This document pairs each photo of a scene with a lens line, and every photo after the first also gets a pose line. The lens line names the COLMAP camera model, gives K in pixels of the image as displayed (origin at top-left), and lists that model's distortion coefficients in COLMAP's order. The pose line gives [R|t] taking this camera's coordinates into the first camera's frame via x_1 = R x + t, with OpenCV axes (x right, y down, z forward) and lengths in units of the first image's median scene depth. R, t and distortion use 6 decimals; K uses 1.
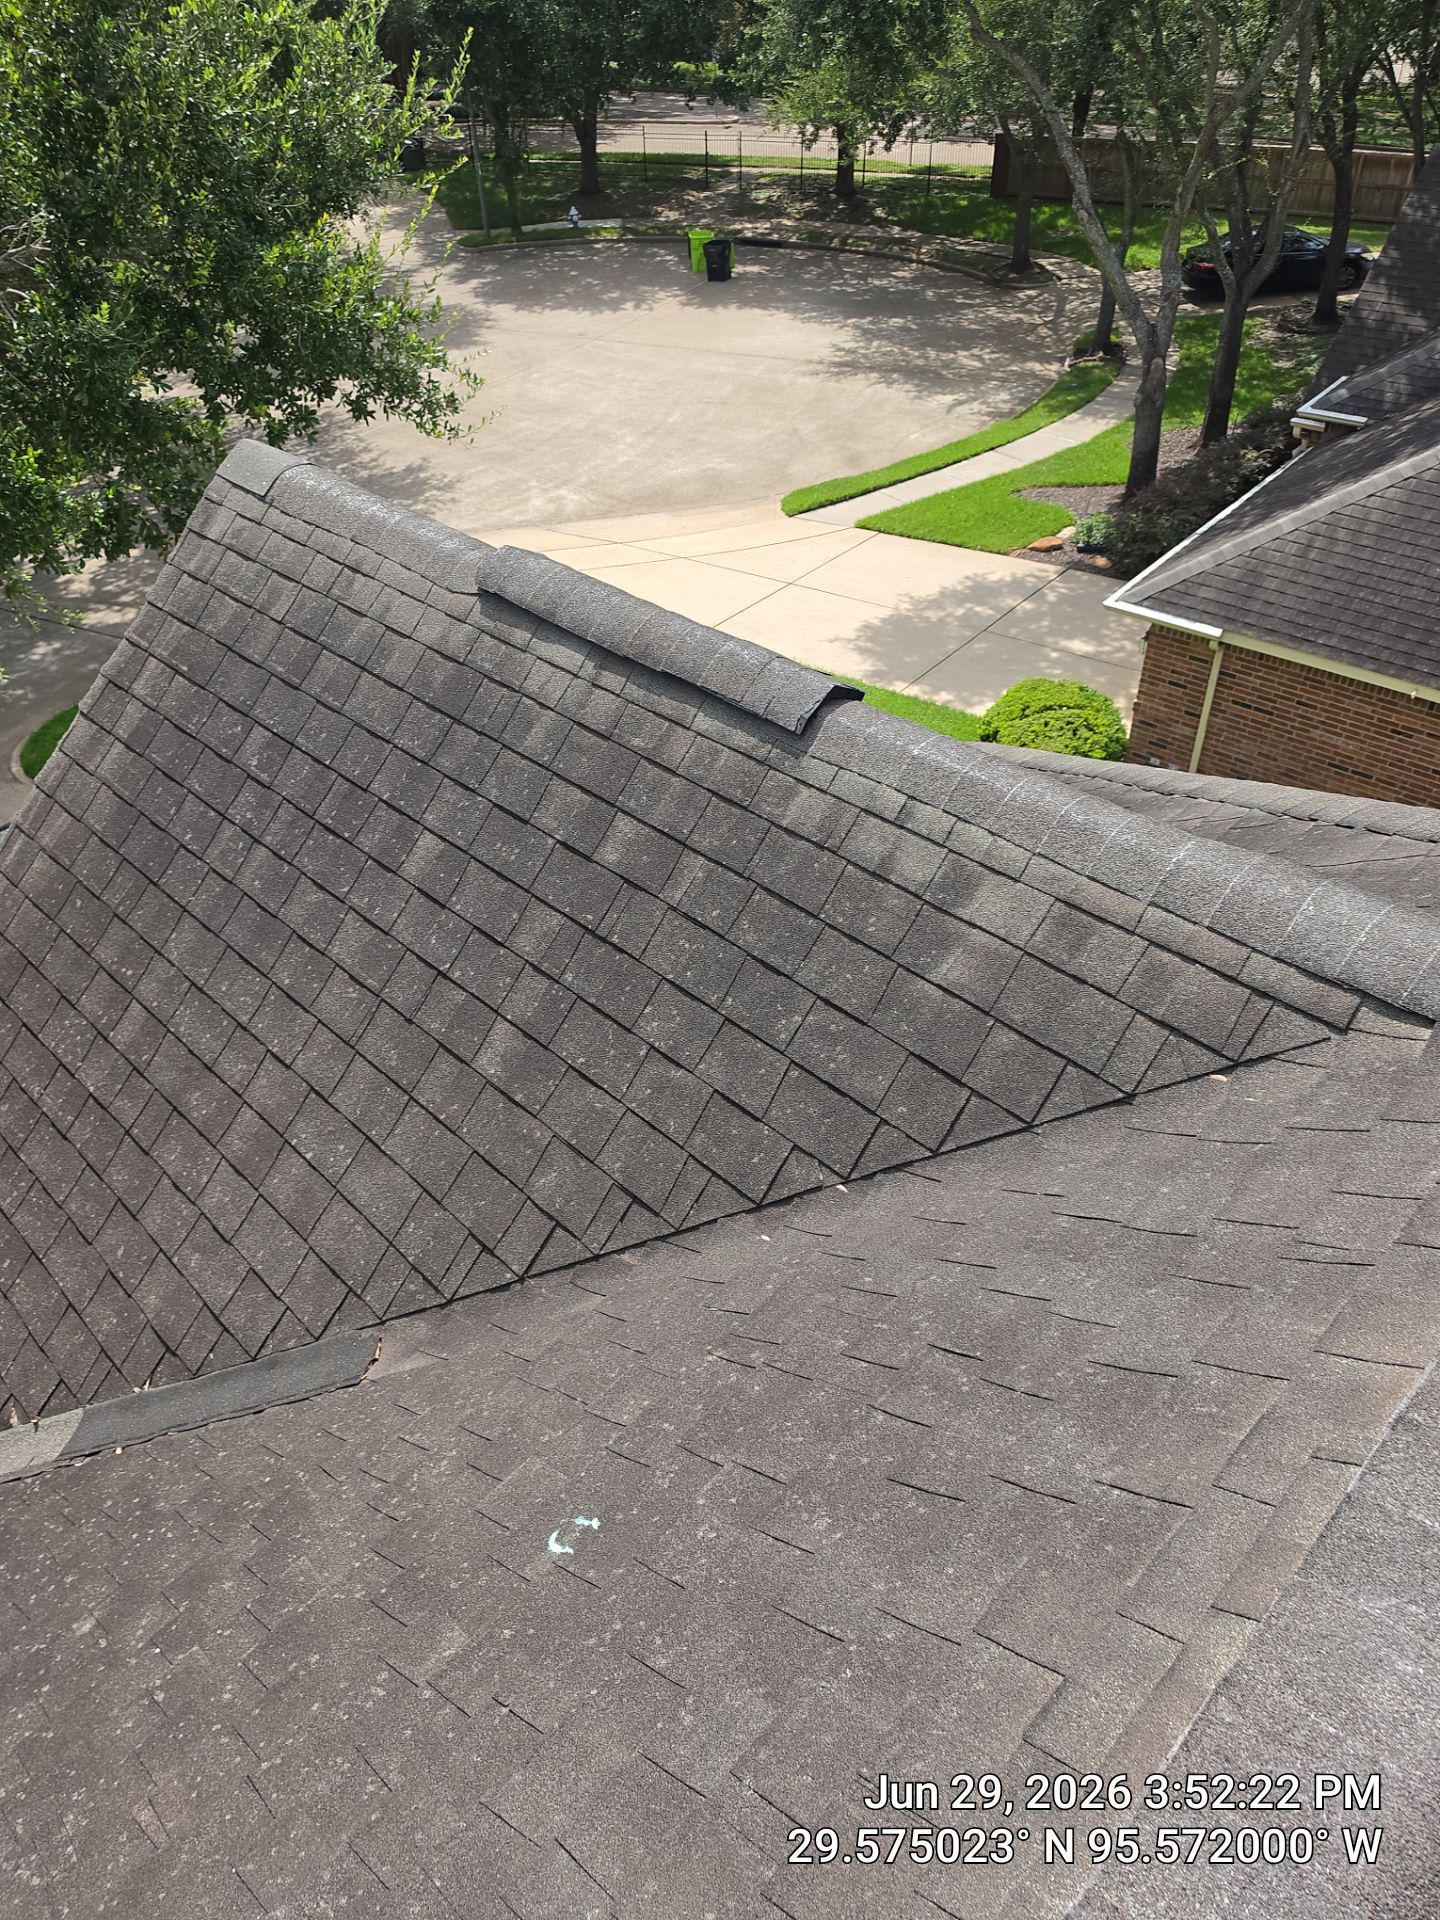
lens RADIAL K [[1364.5, 0, 624.8], [0, 1364.5, 998.5], [0, 0, 1]] dist [0.076904, -0.086263]
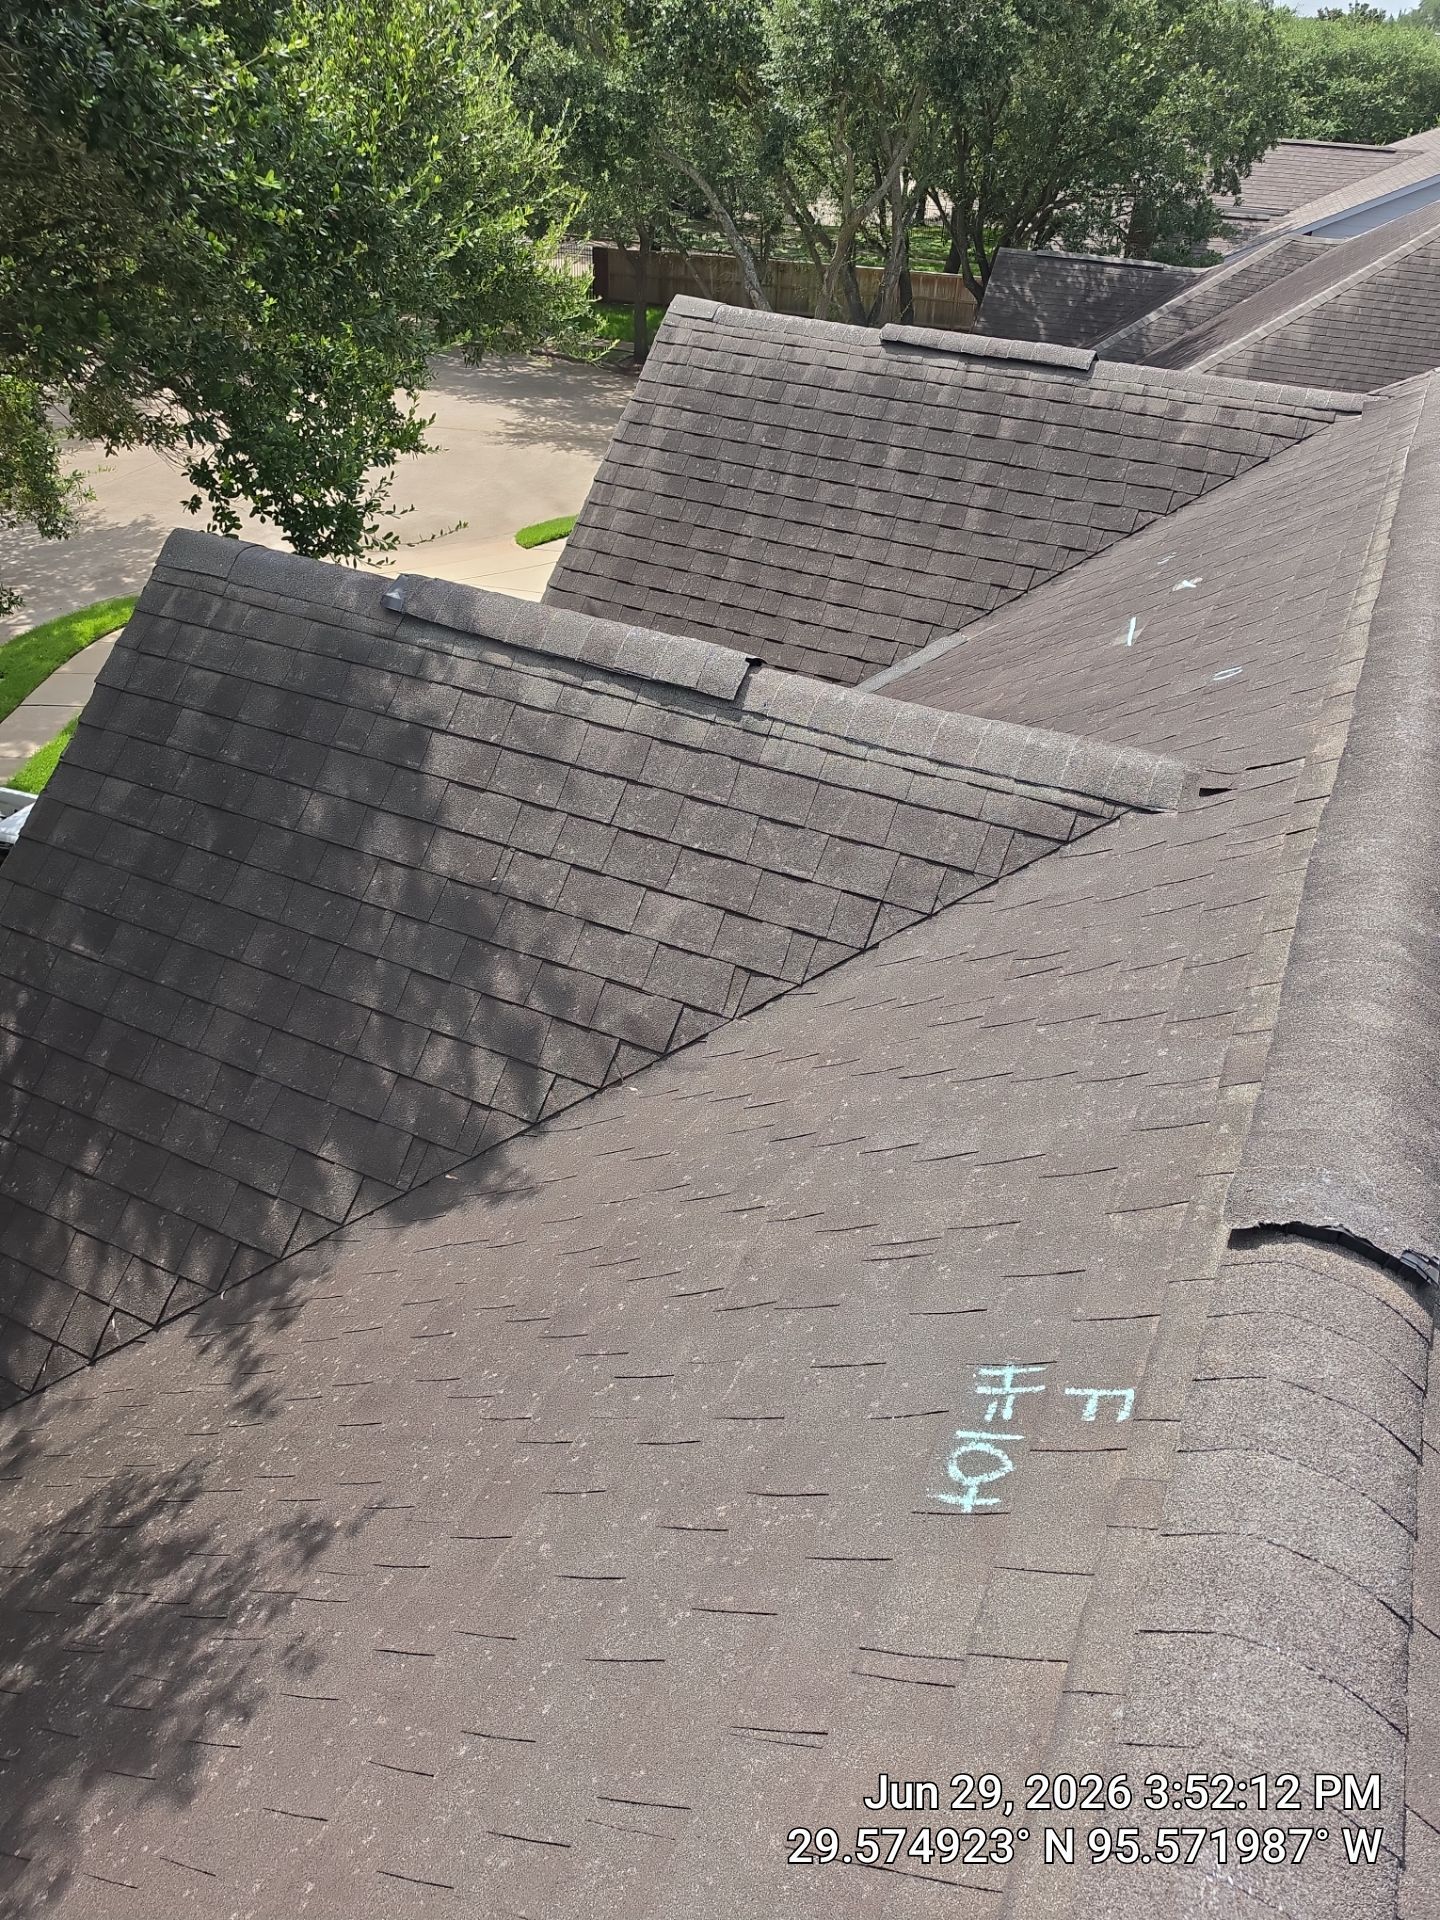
lens RADIAL K [[1298.7, 0, 720.0], [0, 1298.7, 960.0], [0, 0, 1]] dist [0.055375, -0.053778]
pose [[0.948048, -0.120527, 0.294412, -0.139684], [0.138630, 0.989481, -0.041332, 0.090684], [-0.286334, 0.079999, 0.954784, -0.100297]]
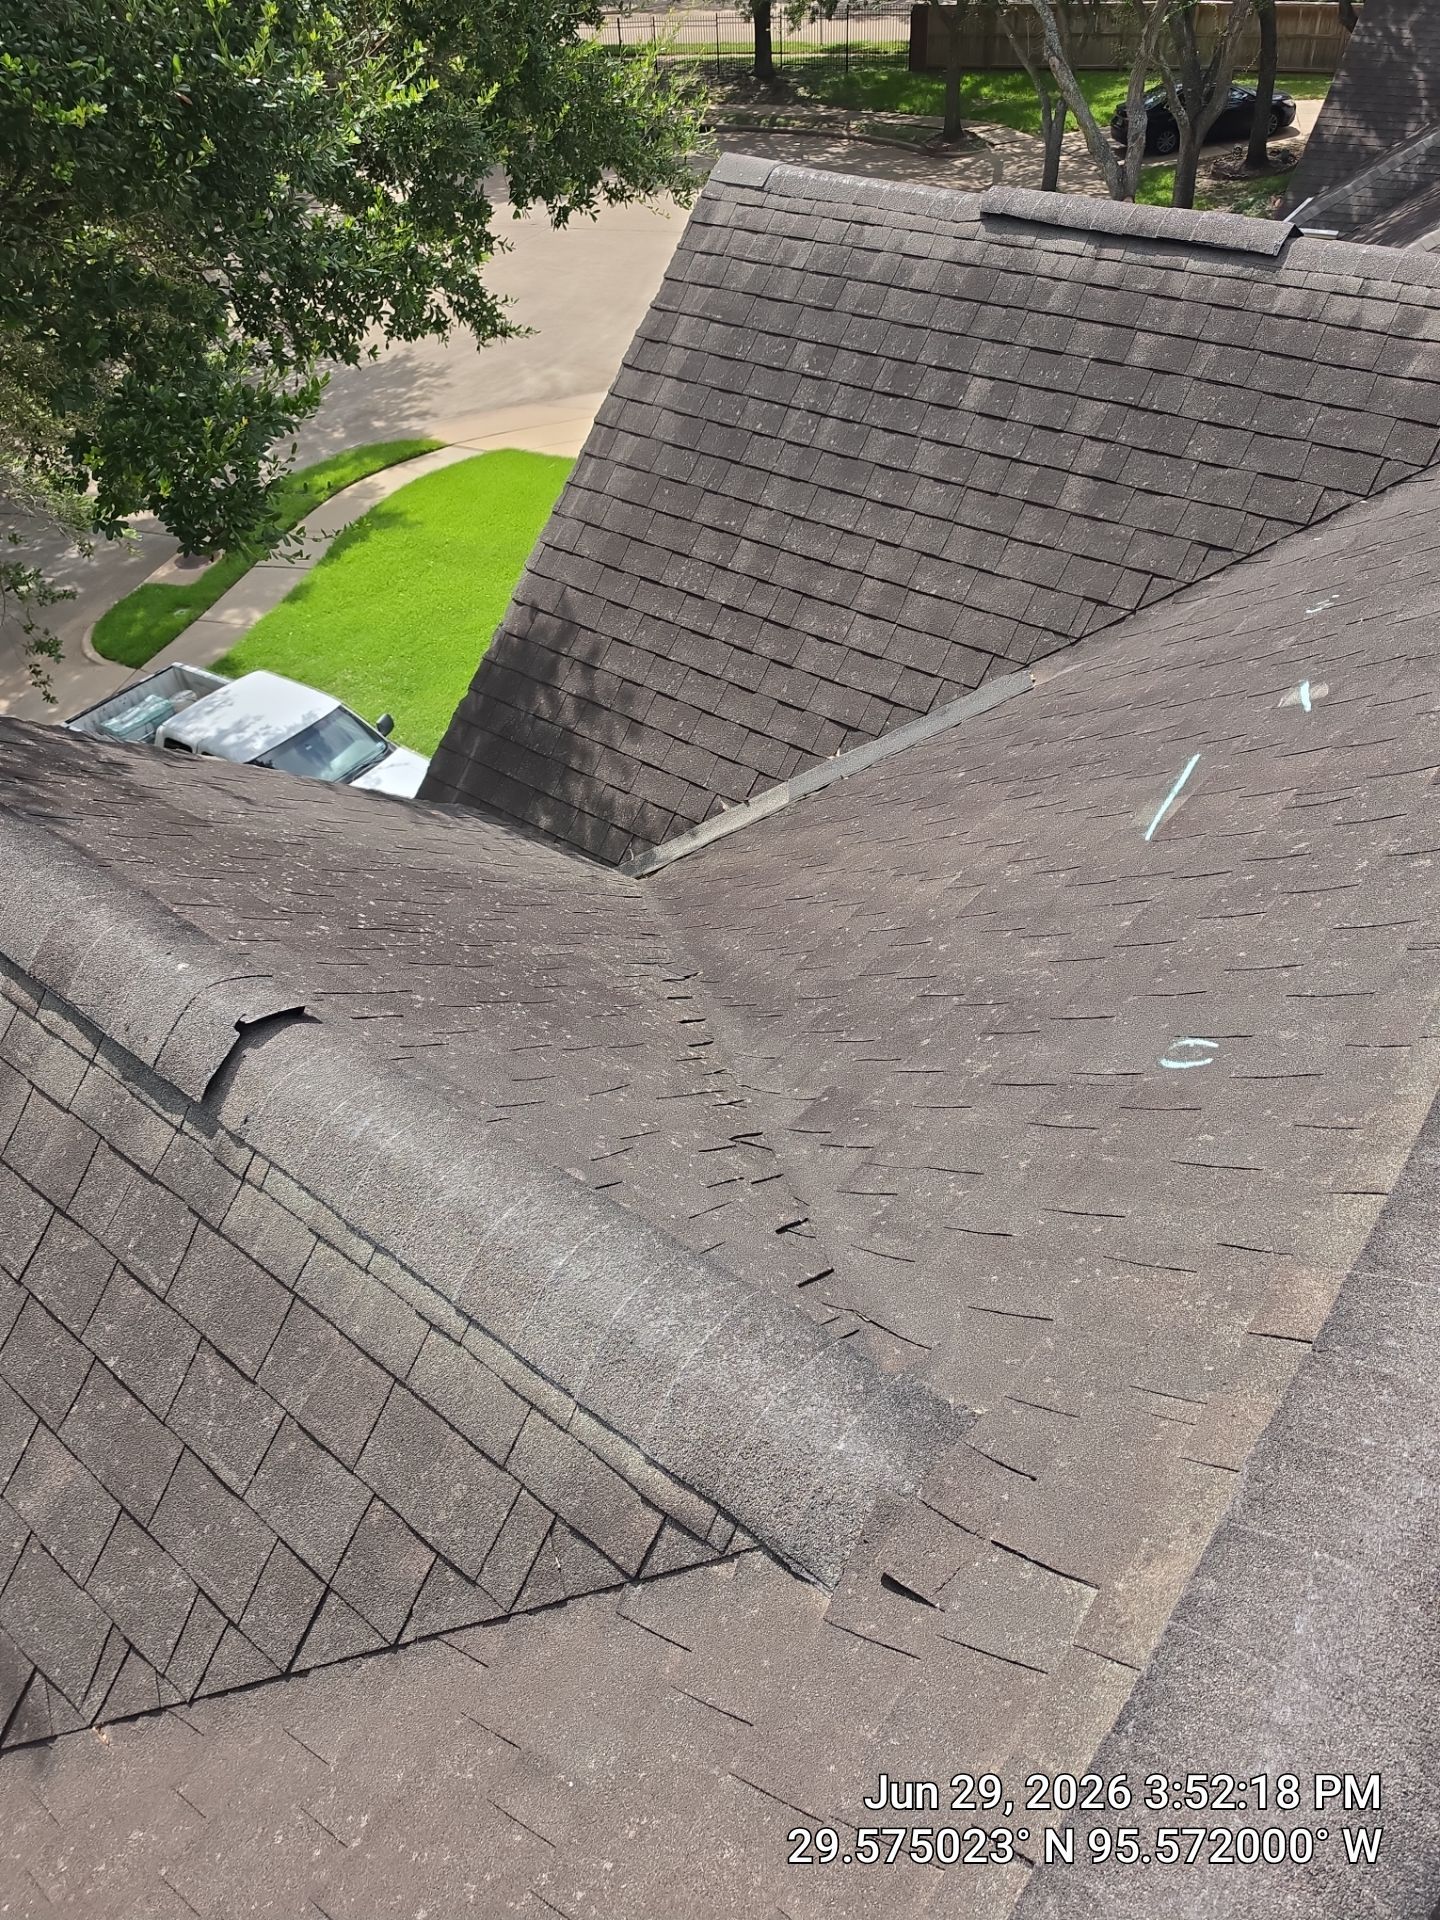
lens RADIAL K [[1345.2, 0, 667.0], [0, 1345.2, 962.1], [0, 0, 1]] dist [0.061567, -0.053986]
pose [[0.995103, -0.082024, 0.055156, -0.078226], [0.079634, 0.995843, 0.044229, 0.052948], [-0.058554, -0.039620, 0.997498, -0.059110]]
